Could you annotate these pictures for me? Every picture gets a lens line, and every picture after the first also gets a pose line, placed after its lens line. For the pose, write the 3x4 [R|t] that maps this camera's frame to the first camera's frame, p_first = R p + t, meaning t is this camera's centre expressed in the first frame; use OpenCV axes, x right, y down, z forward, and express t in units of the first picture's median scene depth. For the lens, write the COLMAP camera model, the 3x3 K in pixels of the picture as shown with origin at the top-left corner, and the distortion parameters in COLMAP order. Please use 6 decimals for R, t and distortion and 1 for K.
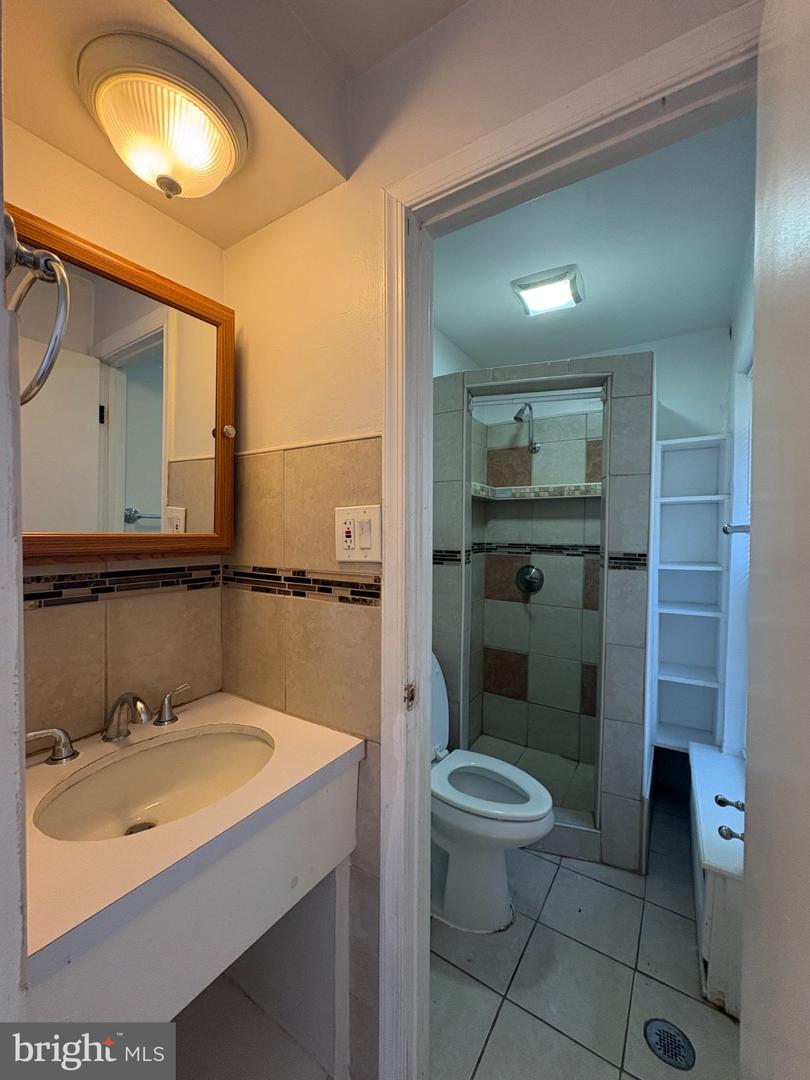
lens RADIAL K [[434.4, 0, 409.0], [0, 434.4, 538.5], [0, 0, 1]] dist [0.000342, 0.000356]
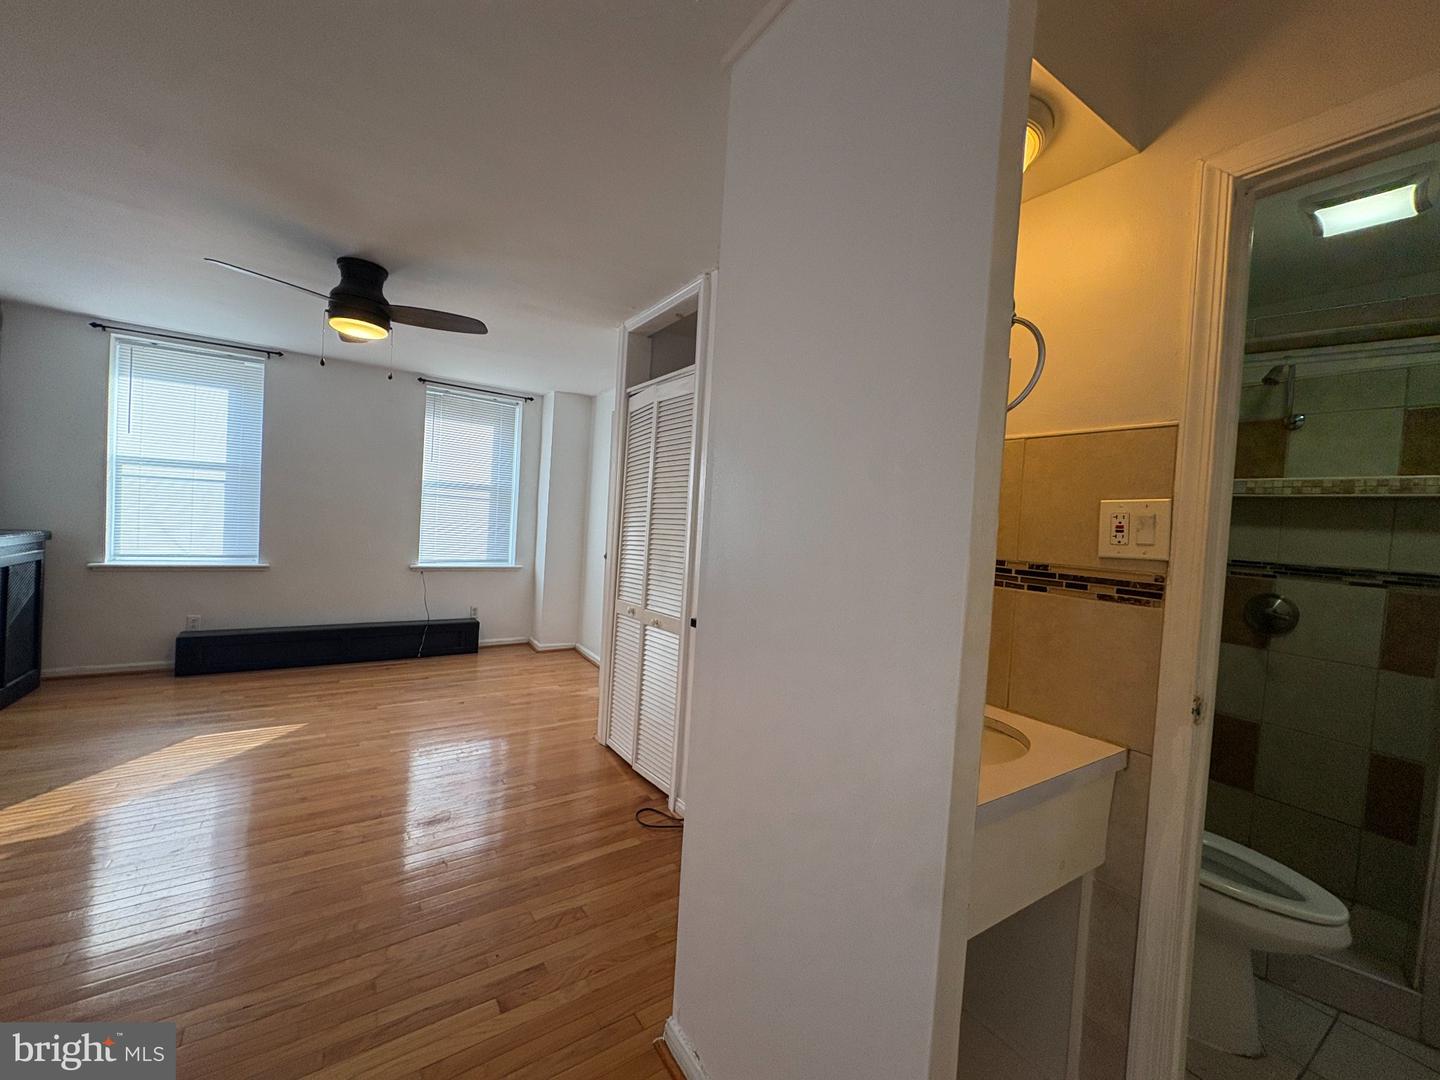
lens RADIAL K [[579.3, 0, 719.3], [0, 579.3, 533.3], [0, 0, 1]] dist [0.000342, 0.000356]
pose [[0.914209, 0.060444, -0.400710, -0.414379], [-0.064032, 0.997938, 0.004446, 0.048253], [0.400153, 0.021594, 0.916194, -0.482083]]
